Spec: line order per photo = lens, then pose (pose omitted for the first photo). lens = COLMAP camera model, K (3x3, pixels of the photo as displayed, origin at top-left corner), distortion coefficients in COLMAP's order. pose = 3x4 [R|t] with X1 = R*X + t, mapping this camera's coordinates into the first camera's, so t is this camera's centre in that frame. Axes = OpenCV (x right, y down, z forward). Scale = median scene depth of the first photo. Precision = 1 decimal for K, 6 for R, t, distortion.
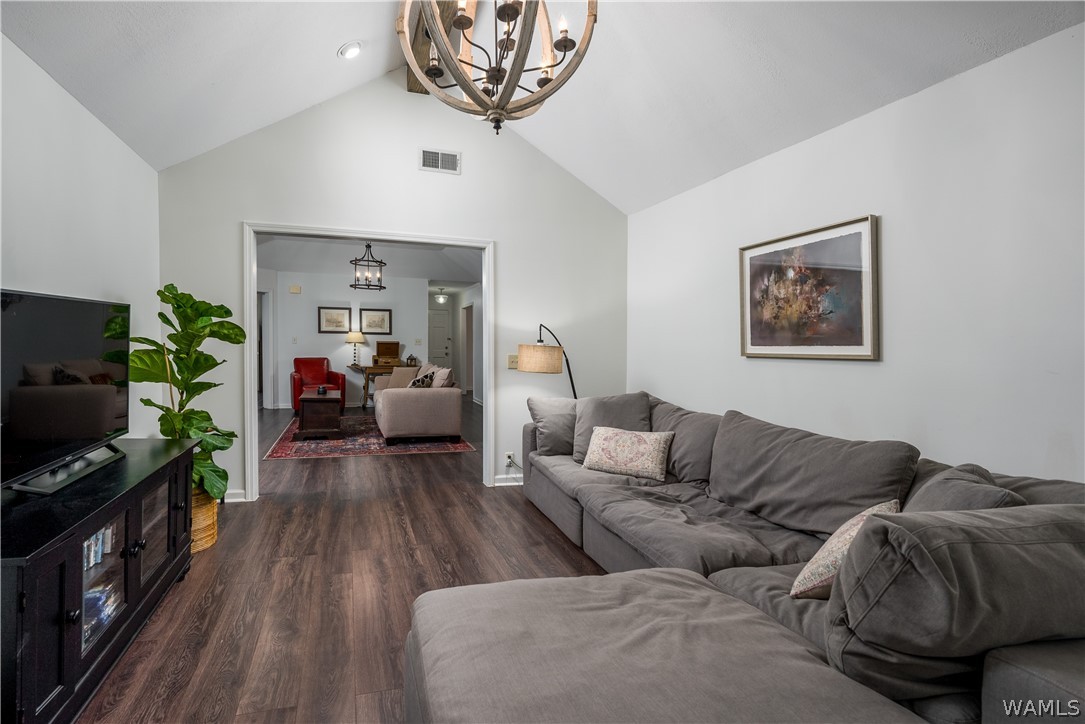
lens RADIAL K [[505.5, 0, 568.3], [0, 505.5, 332.6], [0, 0, 1]] dist [-0.015693, 0.001905]
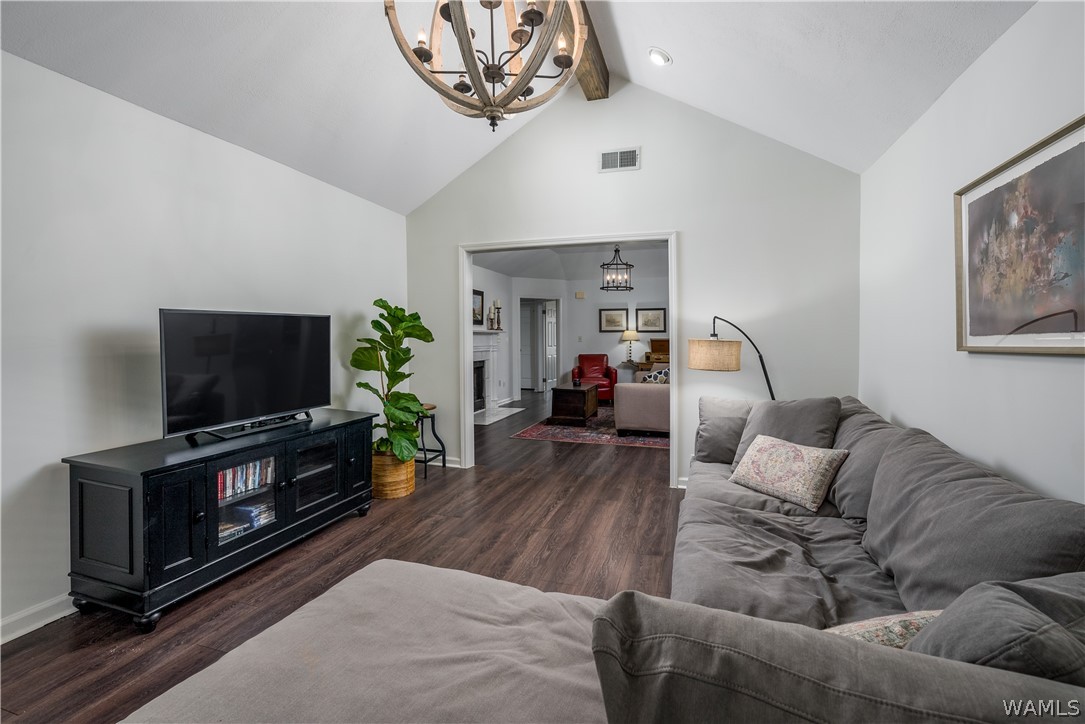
lens RADIAL K [[505.5, 0, 592.1], [0, 505.5, 336.8], [0, 0, 1]] dist [-0.015693, 0.001905]
pose [[0.811619, -0.019281, -0.583869, 0.365733], [0.027348, 0.999613, 0.005006, 0.011625], [0.583547, -0.020031, 0.811832, 0.174157]]
